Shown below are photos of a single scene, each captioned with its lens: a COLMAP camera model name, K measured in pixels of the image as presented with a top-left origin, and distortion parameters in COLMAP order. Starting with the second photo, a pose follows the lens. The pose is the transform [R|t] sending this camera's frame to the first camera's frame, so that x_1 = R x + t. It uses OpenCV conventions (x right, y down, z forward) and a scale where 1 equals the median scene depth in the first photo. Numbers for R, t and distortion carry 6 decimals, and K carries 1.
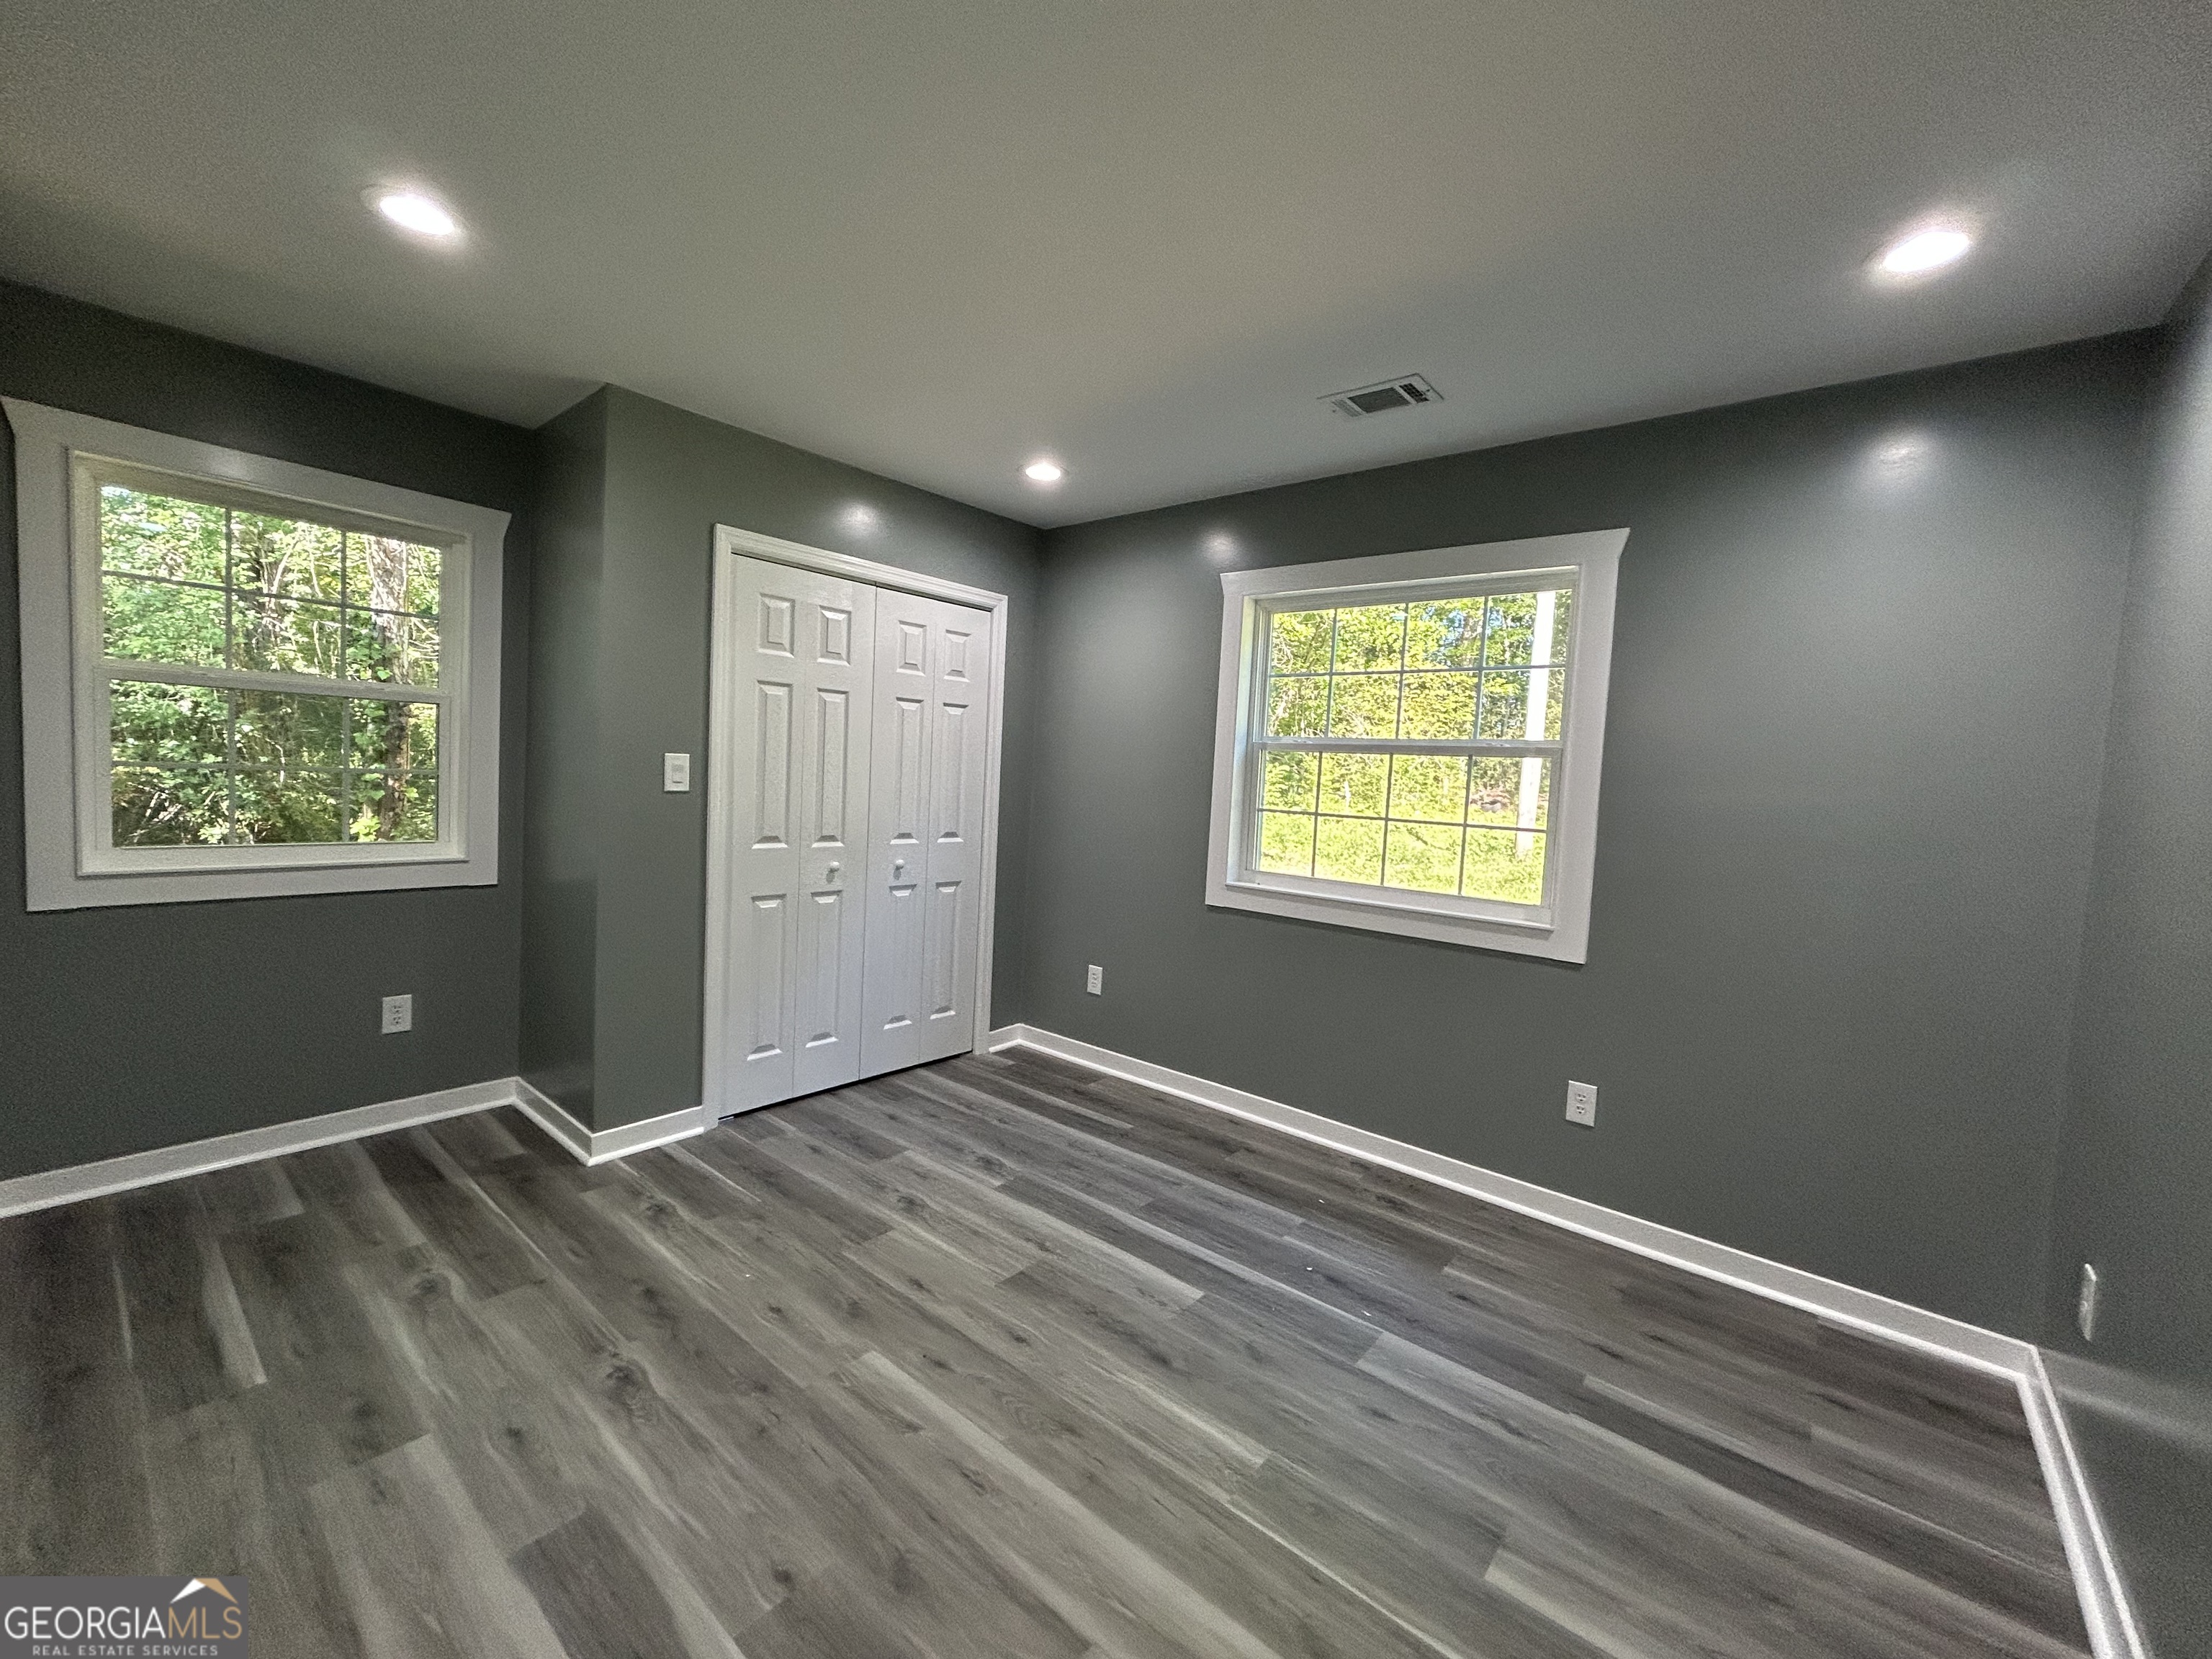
lens RADIAL K [[895.0, 0, 1097.0], [0, 895.0, 822.7], [0, 0, 1]] dist [0.002251, 0.001536]
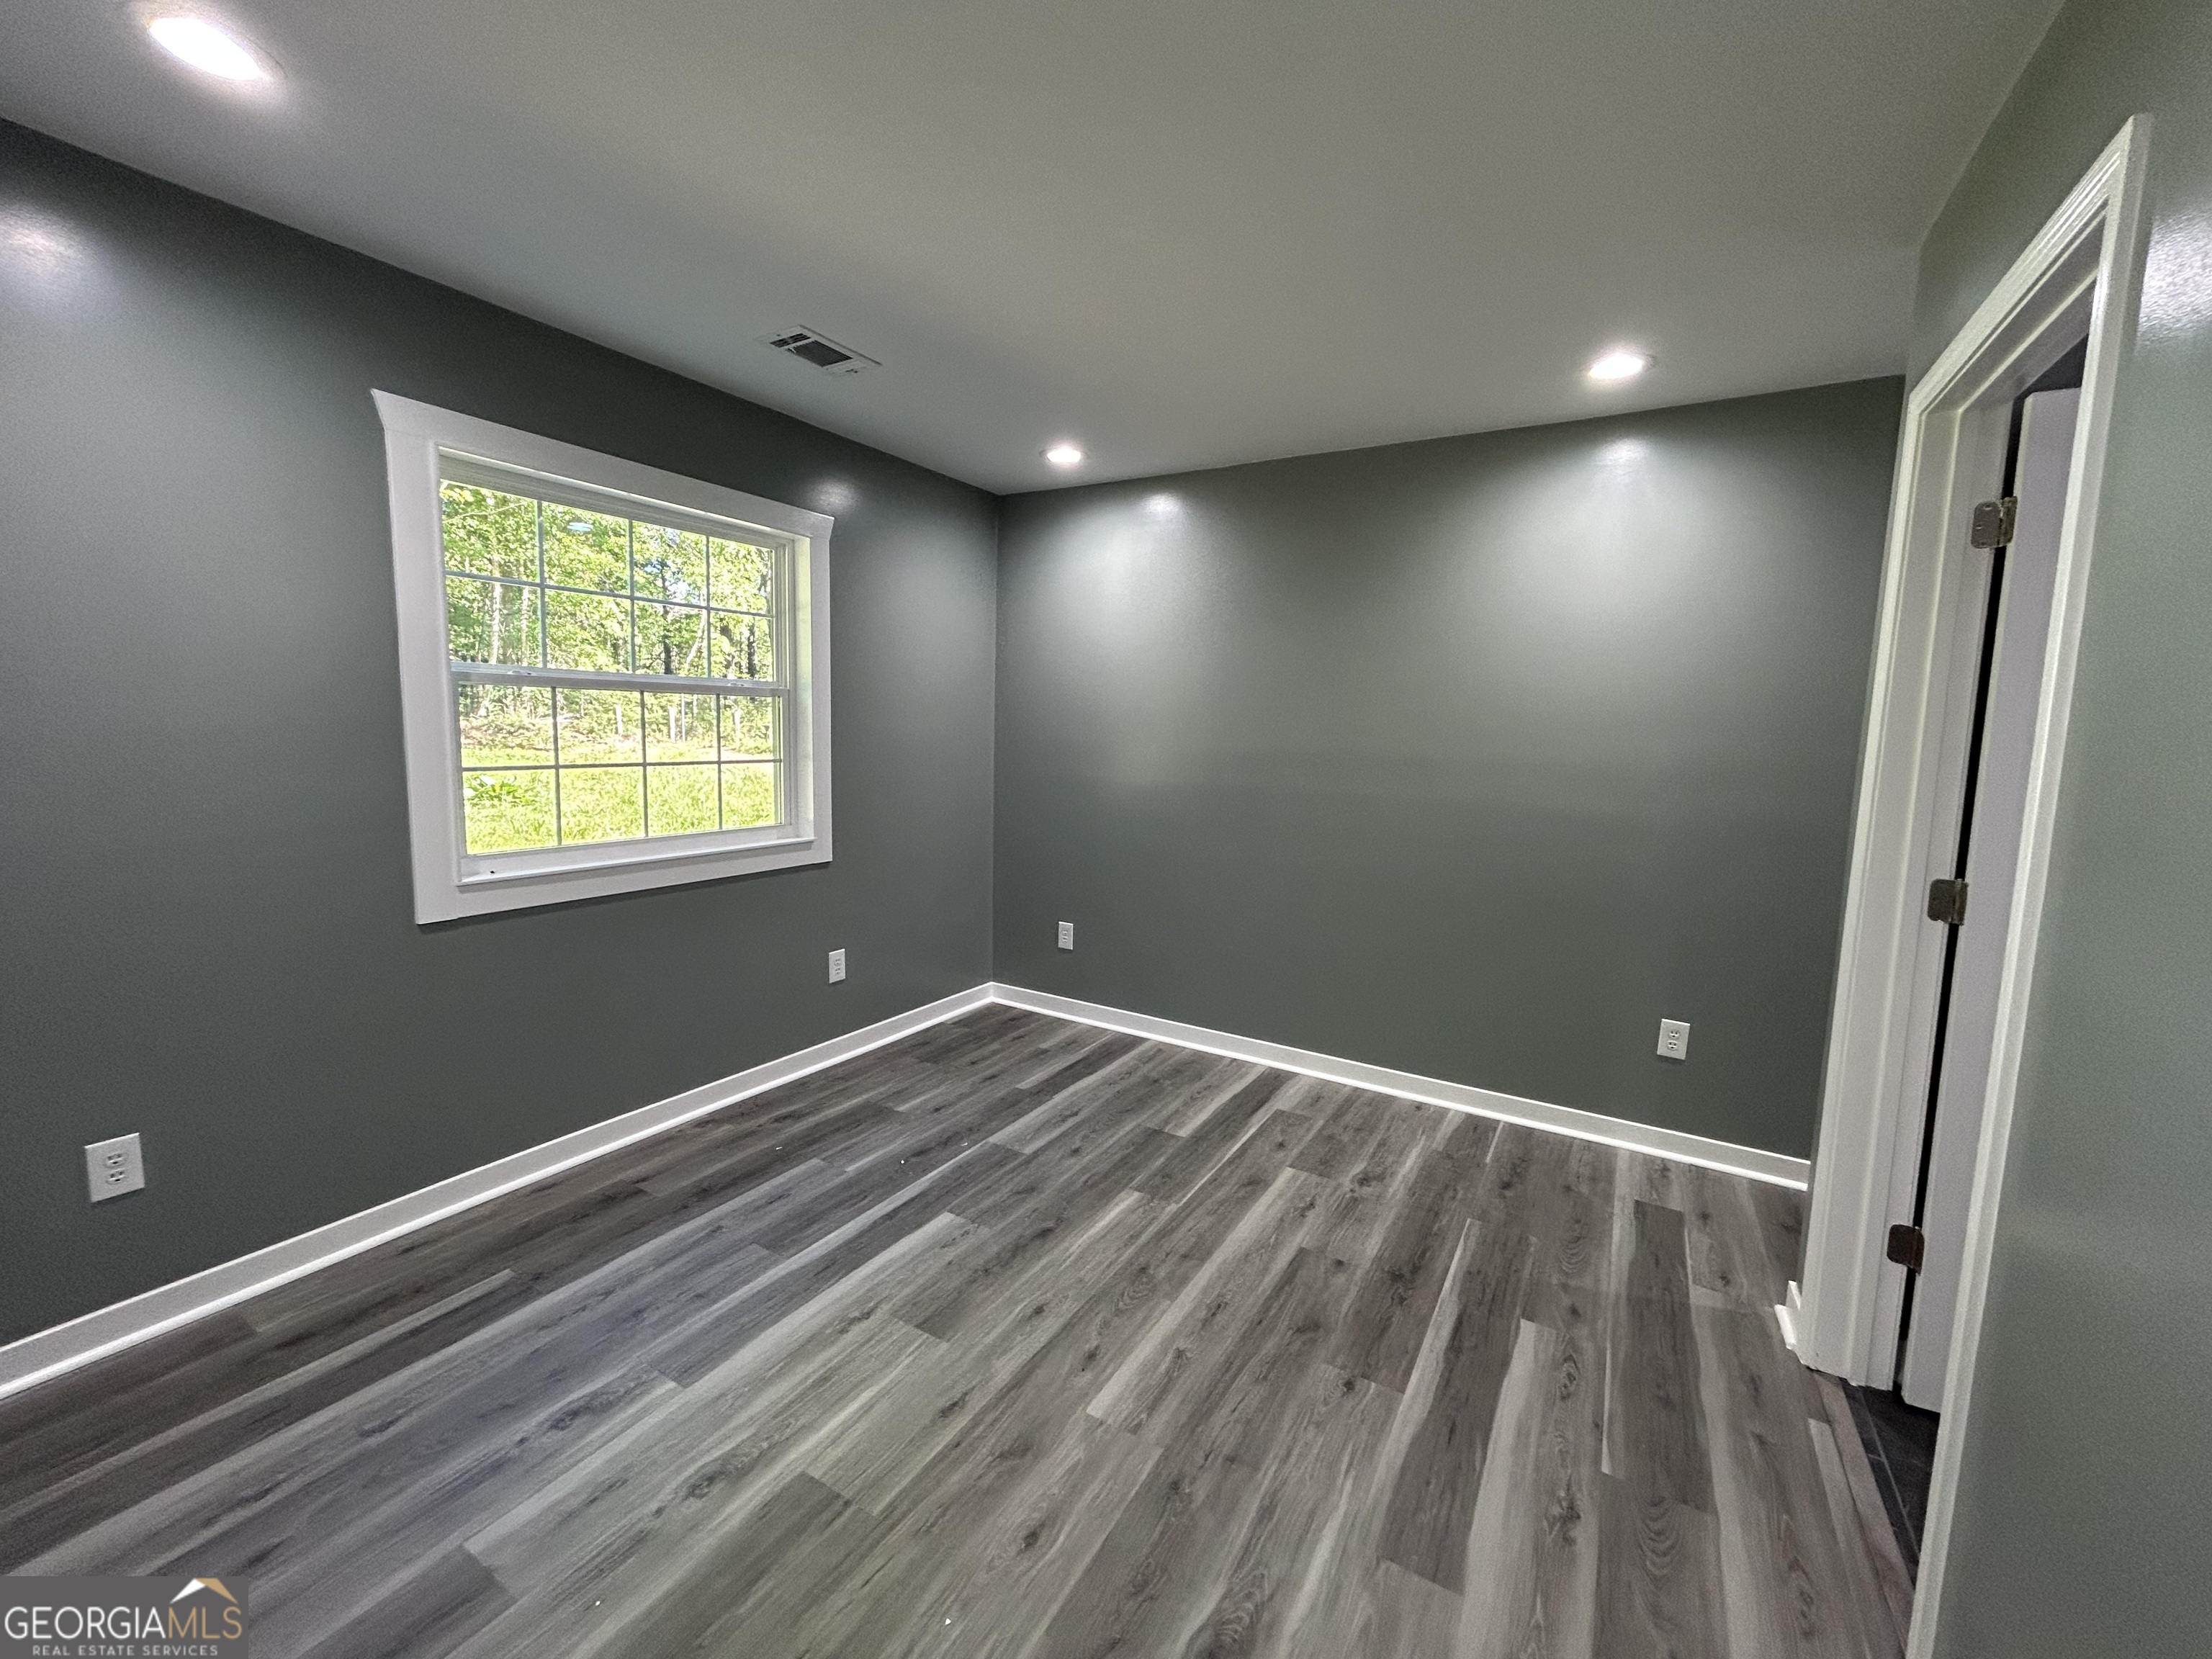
lens RADIAL K [[895.0, 0, 1107.6], [0, 895.0, 827.5], [0, 0, 1]] dist [0.002251, 0.001536]
pose [[-0.165769, -0.168830, 0.971605, -0.911319], [0.018109, 0.984549, 0.174169, -0.128121], [-0.985998, 0.046466, -0.160151, 0.970827]]
